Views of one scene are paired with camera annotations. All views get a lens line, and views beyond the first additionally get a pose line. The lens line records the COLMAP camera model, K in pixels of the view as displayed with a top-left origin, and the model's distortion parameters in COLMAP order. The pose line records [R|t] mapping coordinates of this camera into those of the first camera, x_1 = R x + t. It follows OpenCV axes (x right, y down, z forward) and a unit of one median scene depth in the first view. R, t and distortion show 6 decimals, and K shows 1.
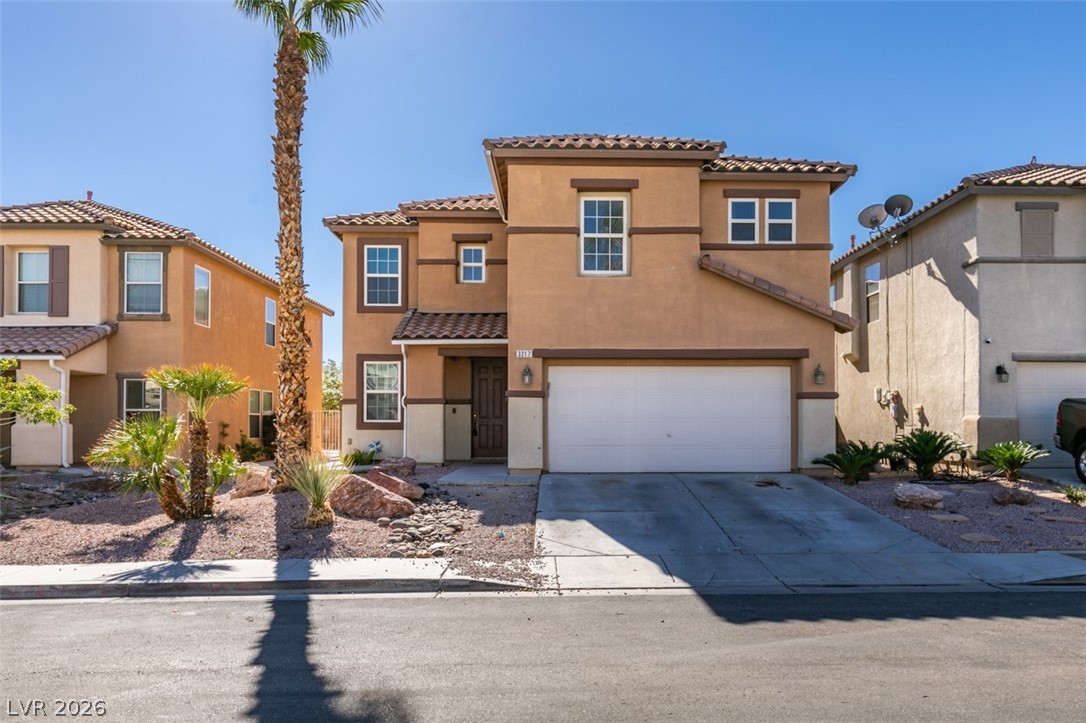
lens RADIAL K [[714.4, 0, 543.0], [0, 714.4, 361.5], [0, 0, 1]] dist [0.003495, 0.000138]
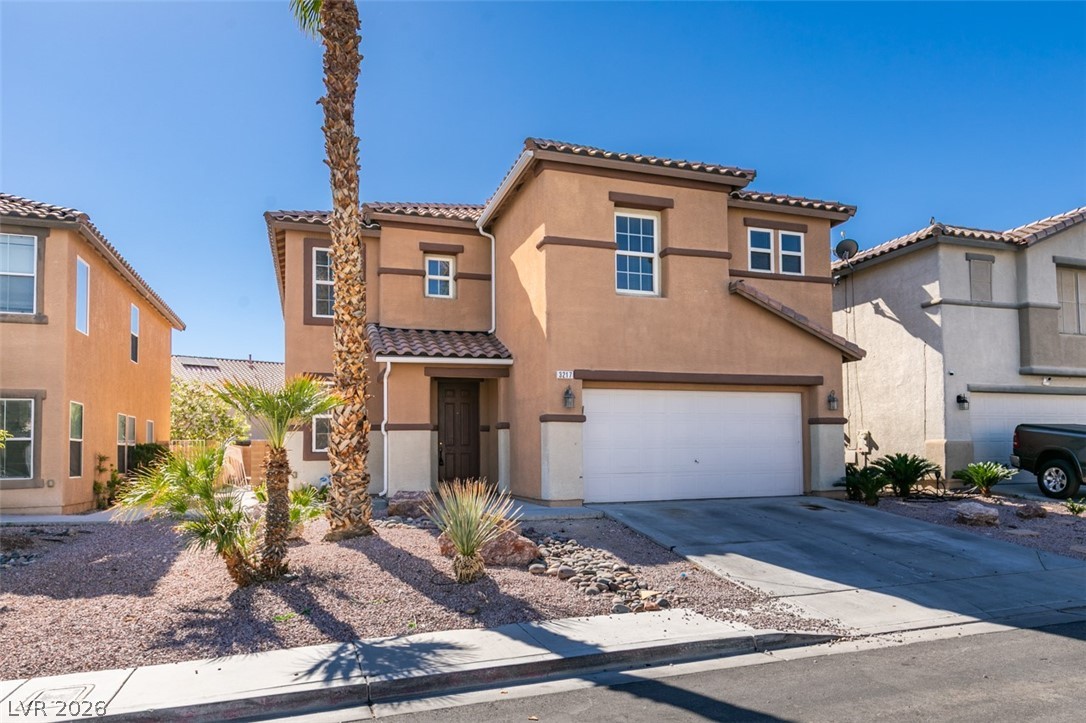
lens RADIAL K [[695.2, 0, 543.0], [0, 695.2, 377.6], [0, 0, 1]] dist [-0.000573, 0.001287]
pose [[0.951118, 0.022364, 0.308018, -0.322751], [-0.015877, 0.999597, -0.023550, 0.014175], [-0.308421, 0.017508, 0.951089, 0.154814]]
